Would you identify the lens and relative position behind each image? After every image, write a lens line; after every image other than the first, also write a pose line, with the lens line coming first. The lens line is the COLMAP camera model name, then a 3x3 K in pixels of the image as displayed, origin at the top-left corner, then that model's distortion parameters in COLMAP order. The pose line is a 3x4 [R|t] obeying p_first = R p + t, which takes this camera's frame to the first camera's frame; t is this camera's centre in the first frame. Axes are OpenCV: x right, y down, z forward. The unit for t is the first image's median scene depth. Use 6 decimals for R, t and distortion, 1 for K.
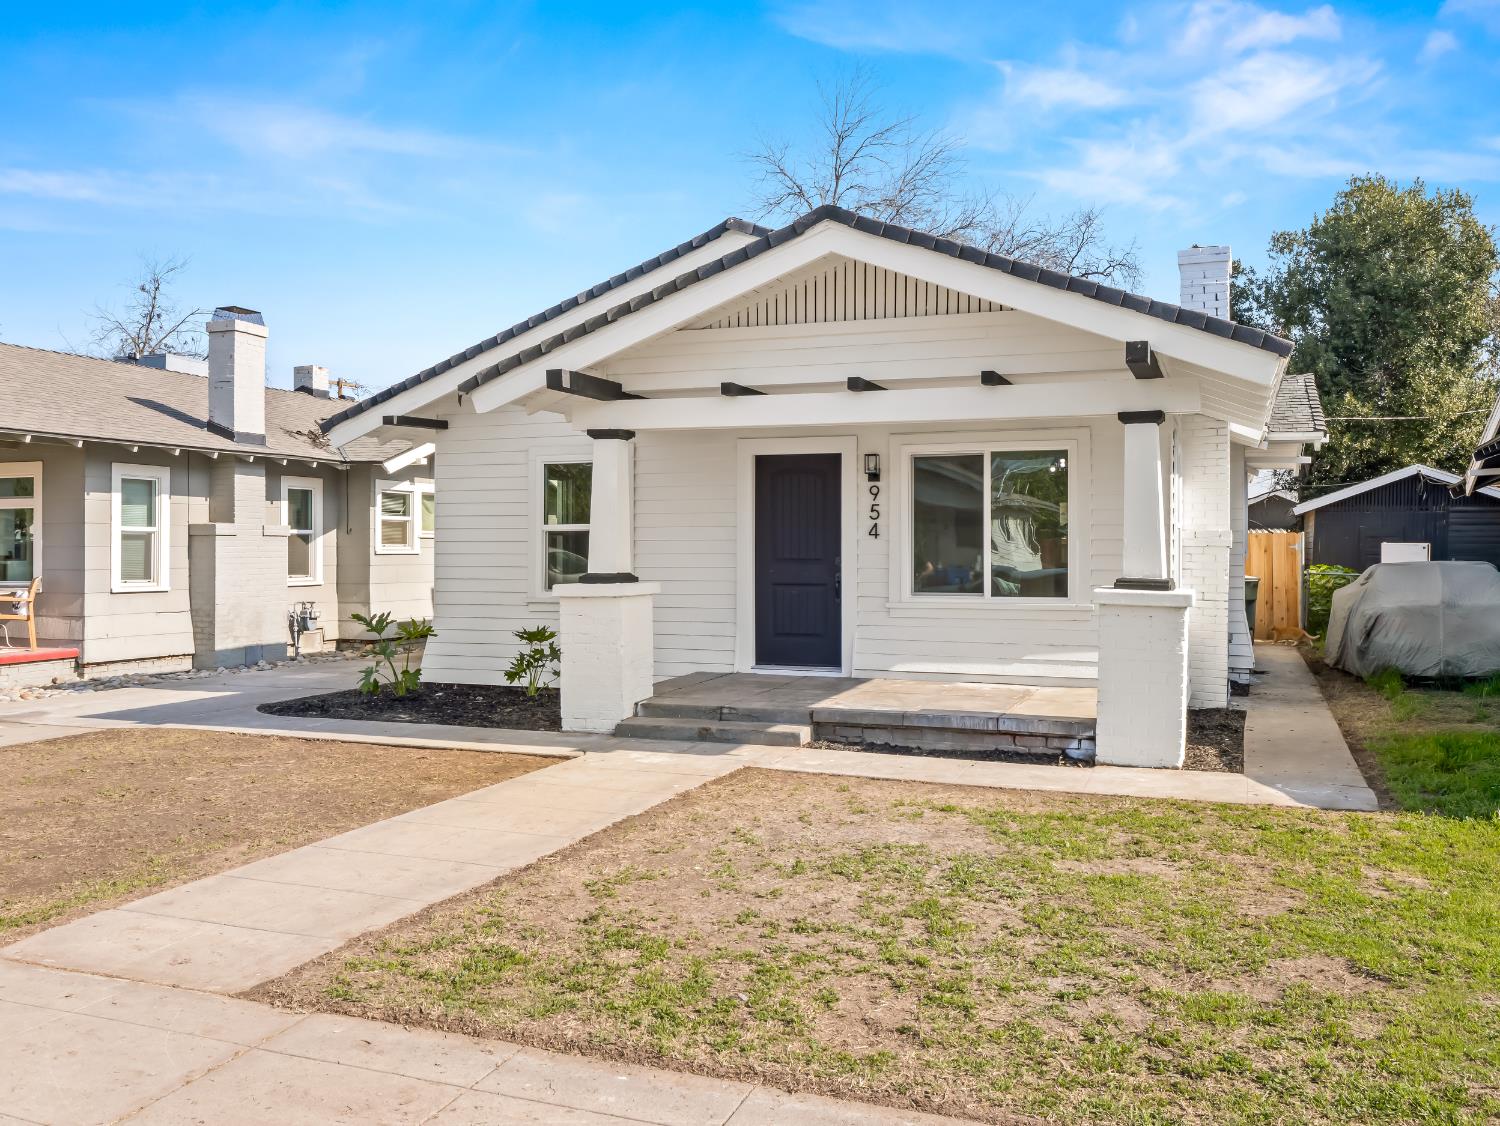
lens RADIAL K [[1230.1, 0, 750.0], [0, 1230.1, 563.0], [0, 0, 1]] dist [-0.004484, -0.001161]
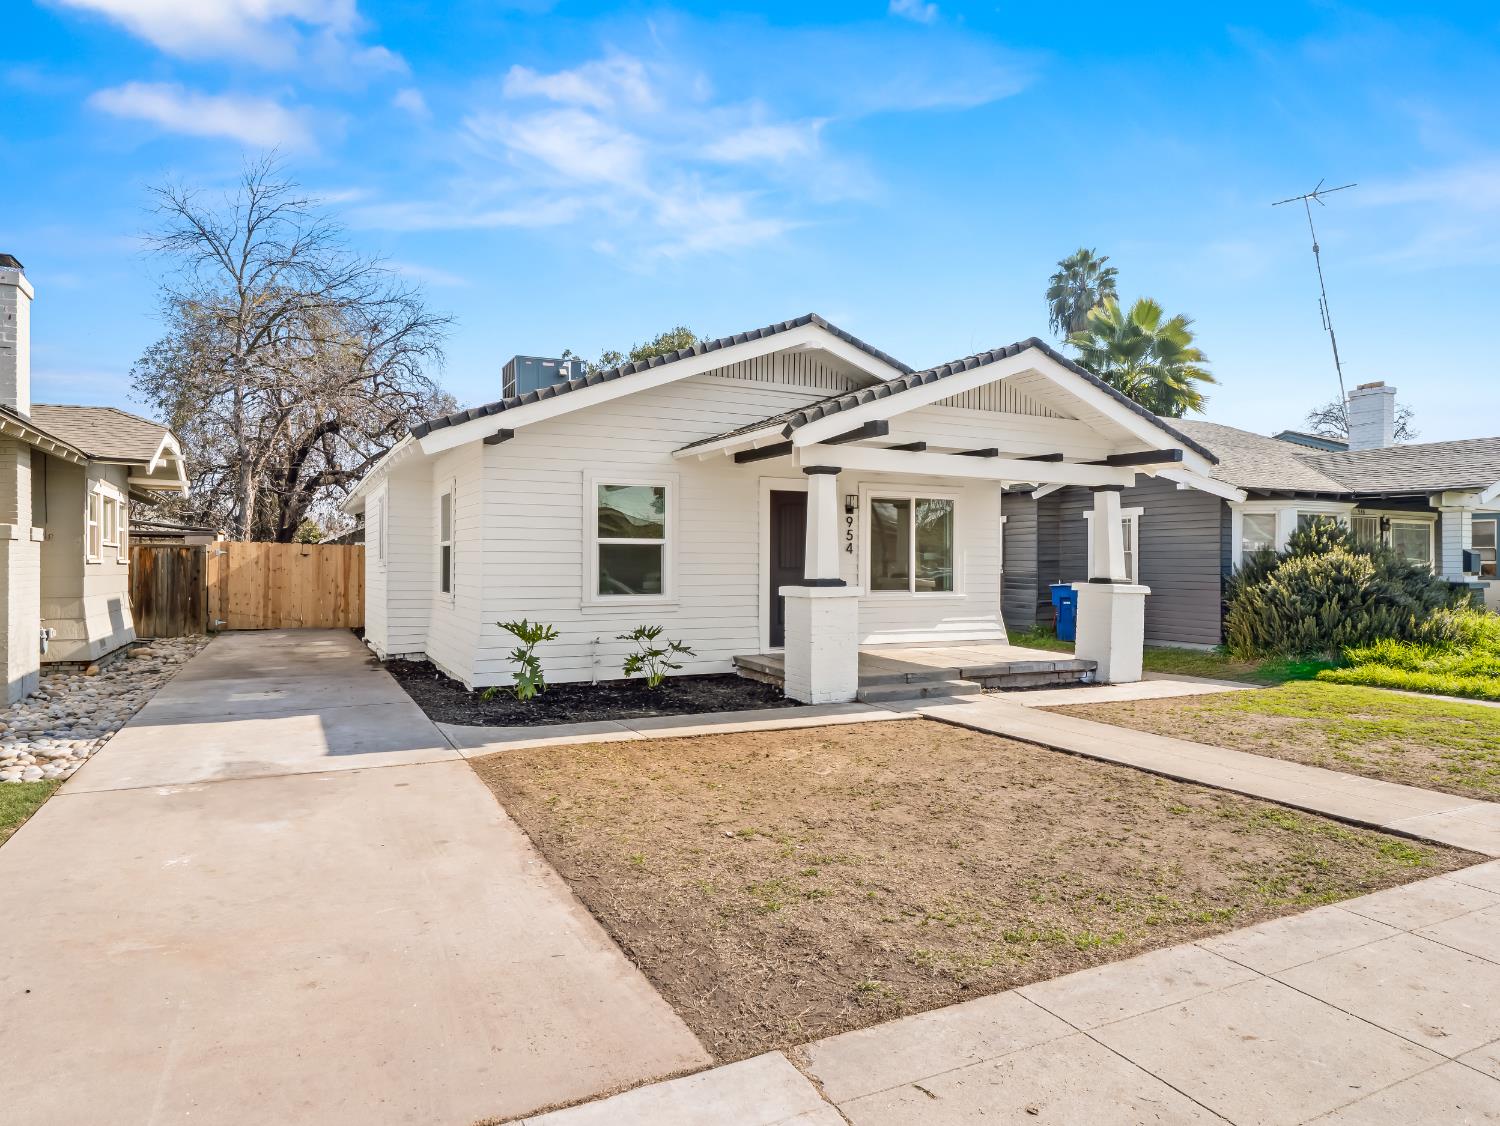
lens RADIAL K [[899.1, 0, 750.0], [0, 899.1, 563.0], [0, 0, 1]] dist [-0.003176, -0.000351]
pose [[0.681032, 0.002772, 0.732249, -0.785658], [0.004653, 0.999956, -0.008113, -0.000864], [-0.732239, 0.008933, 0.680989, 0.388593]]
